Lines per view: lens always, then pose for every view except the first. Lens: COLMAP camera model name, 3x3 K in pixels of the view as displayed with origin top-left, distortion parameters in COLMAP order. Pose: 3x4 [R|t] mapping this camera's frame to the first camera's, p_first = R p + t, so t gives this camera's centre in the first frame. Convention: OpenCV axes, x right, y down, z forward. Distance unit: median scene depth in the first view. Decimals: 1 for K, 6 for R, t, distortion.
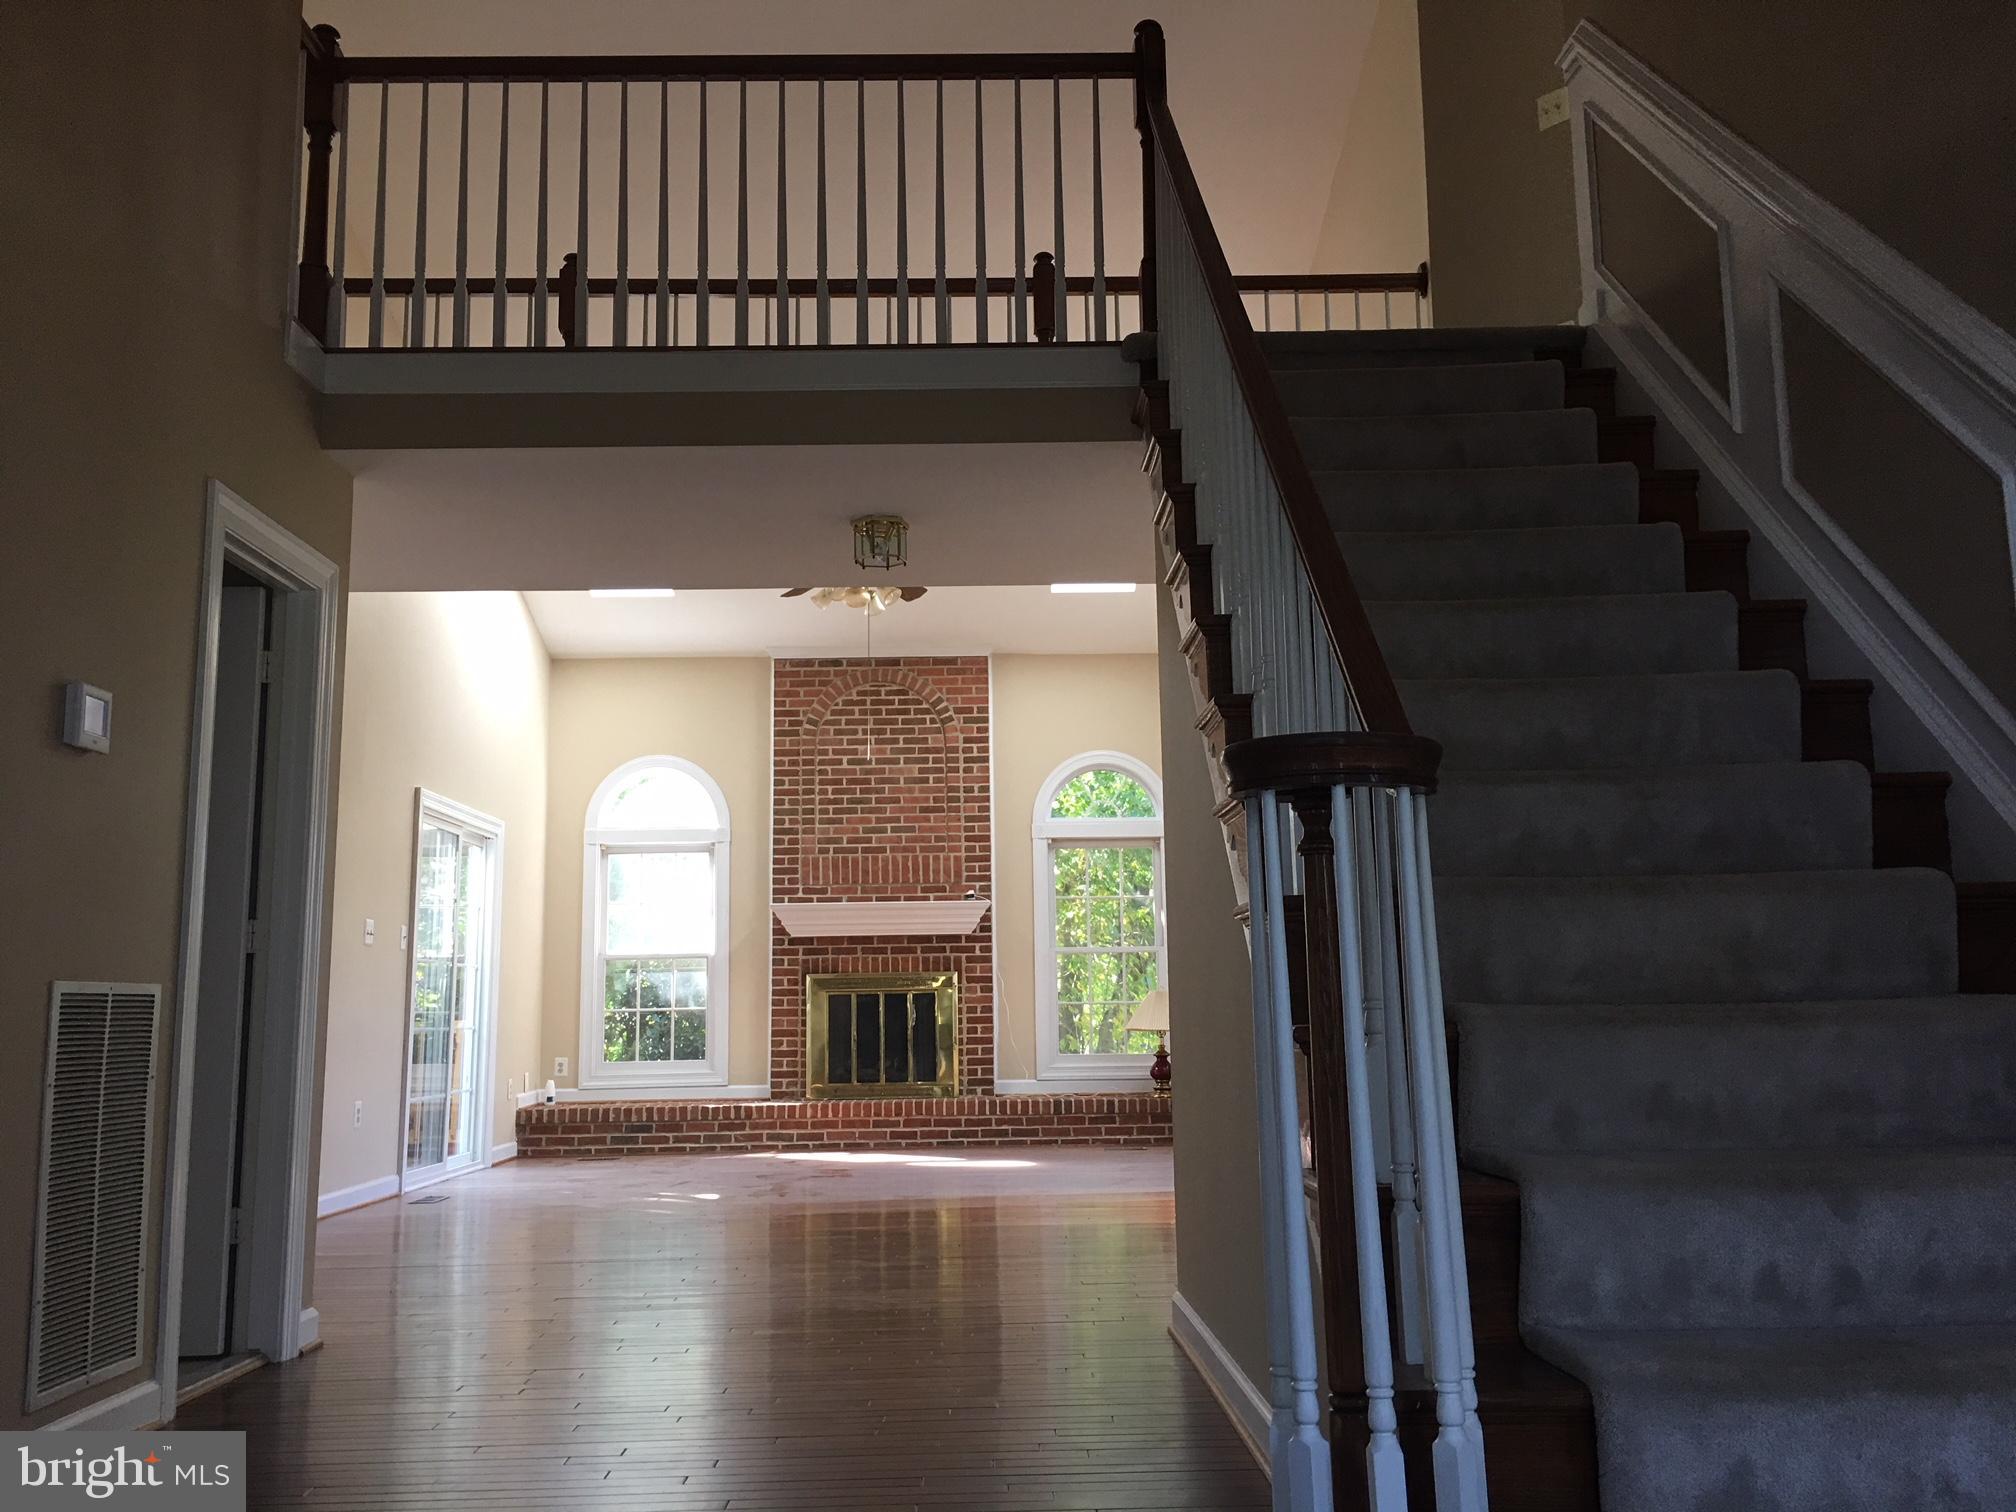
lens RADIAL K [[1768.1, 0, 1009.4], [0, 1768.1, 749.4], [0, 0, 1]] dist [0.083269, 0.004697]
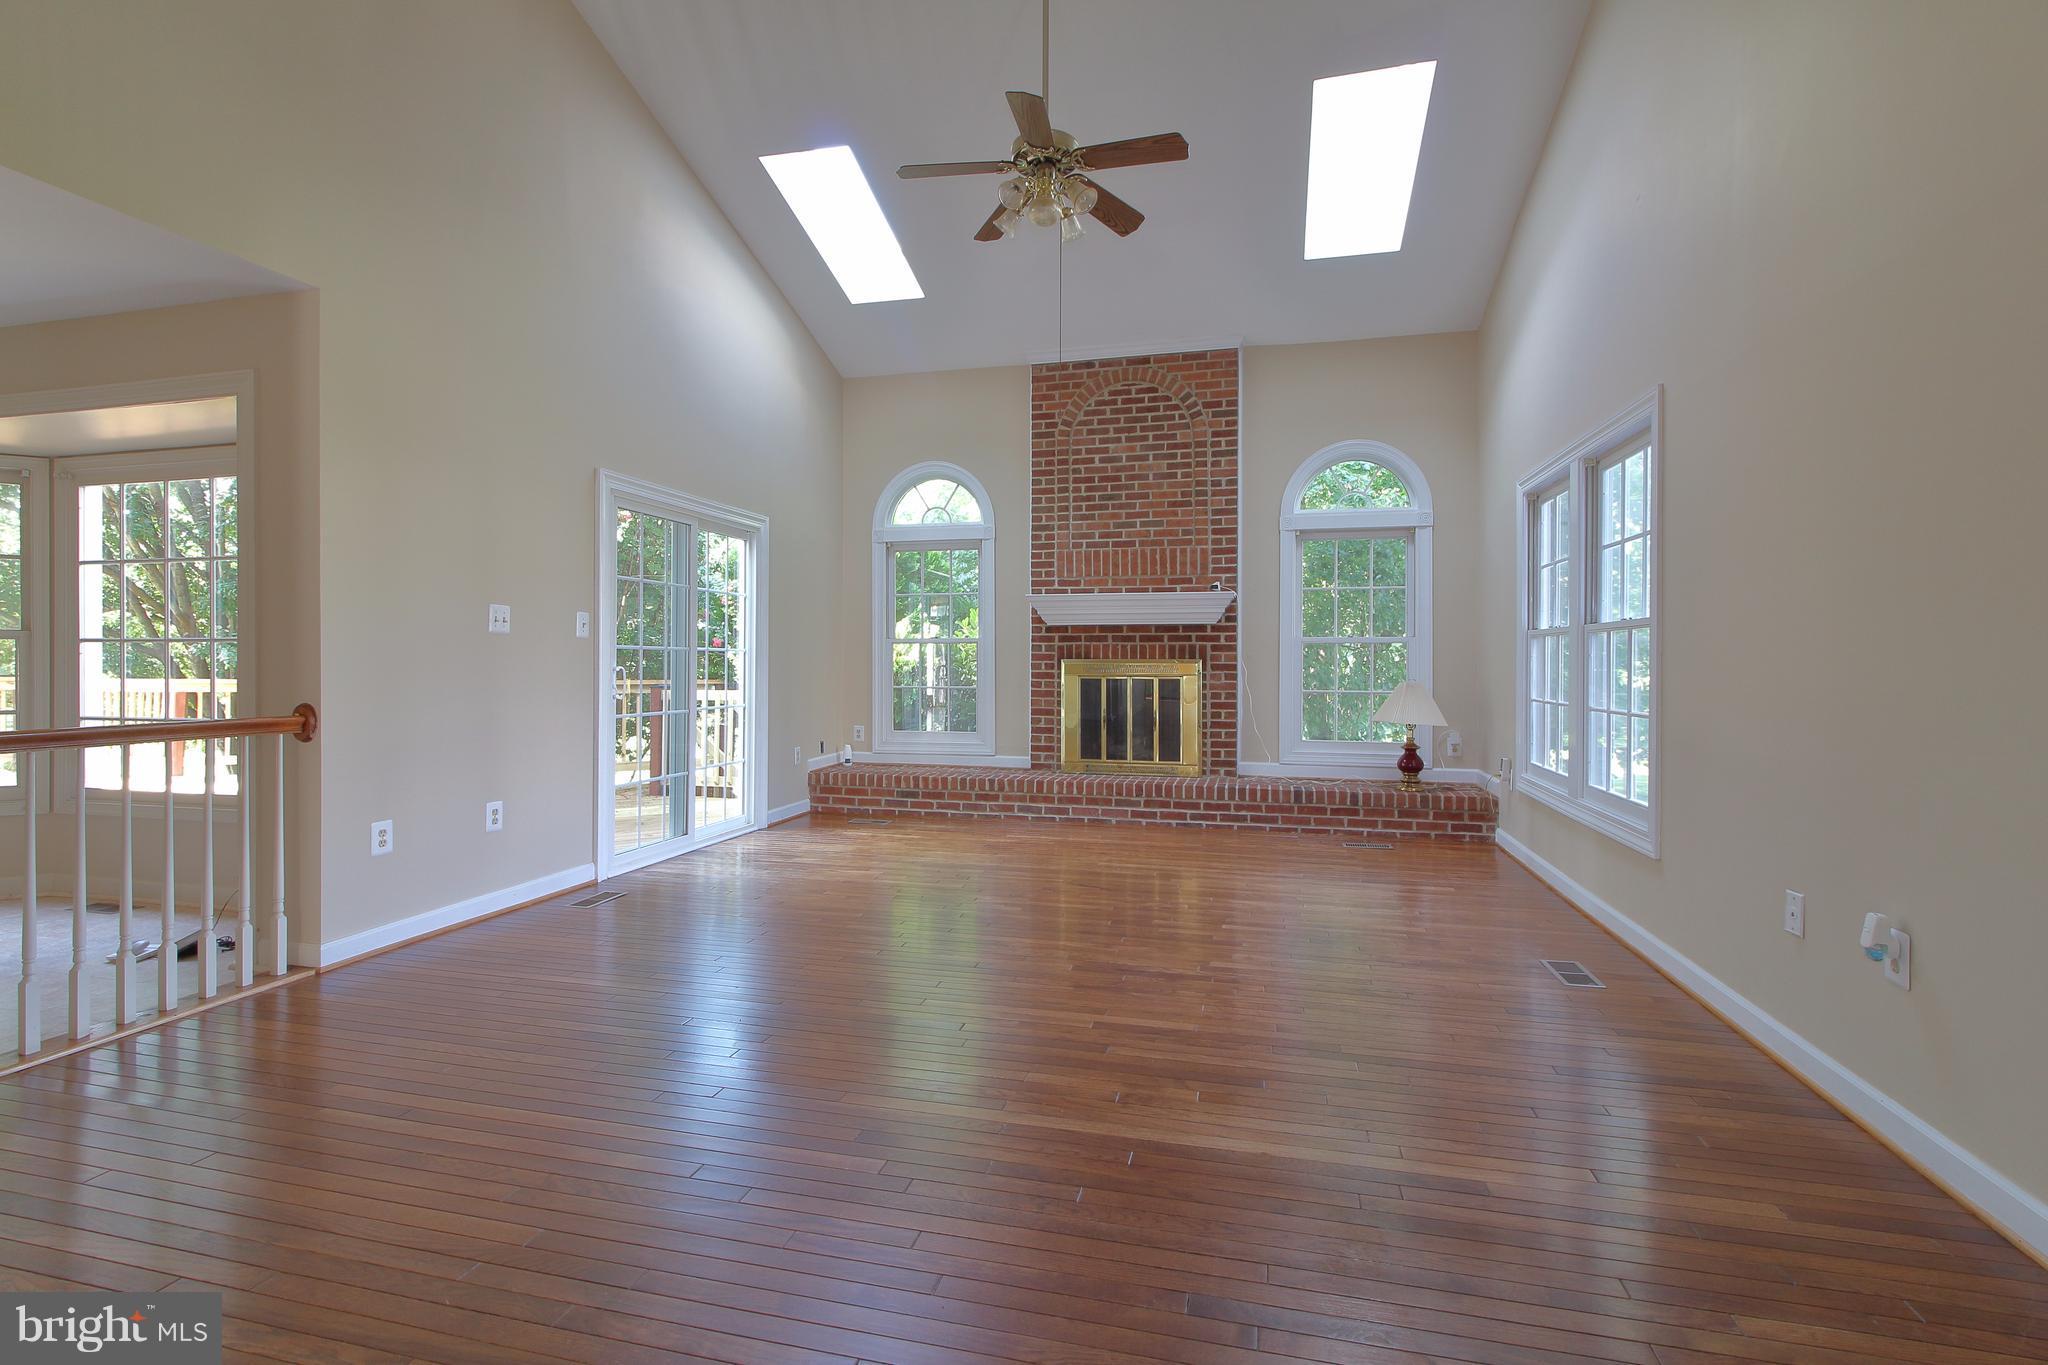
lens RADIAL K [[950.3, 0, 1015.9], [0, 950.3, 673.5], [0, 0, 1]] dist [-0.000305, -0.000032]
pose [[0.962097, 0.020365, -0.271947, 0.017331], [0.023590, 0.987255, 0.157387, 0.042701], [0.271686, -0.157836, 0.949355, 0.435036]]
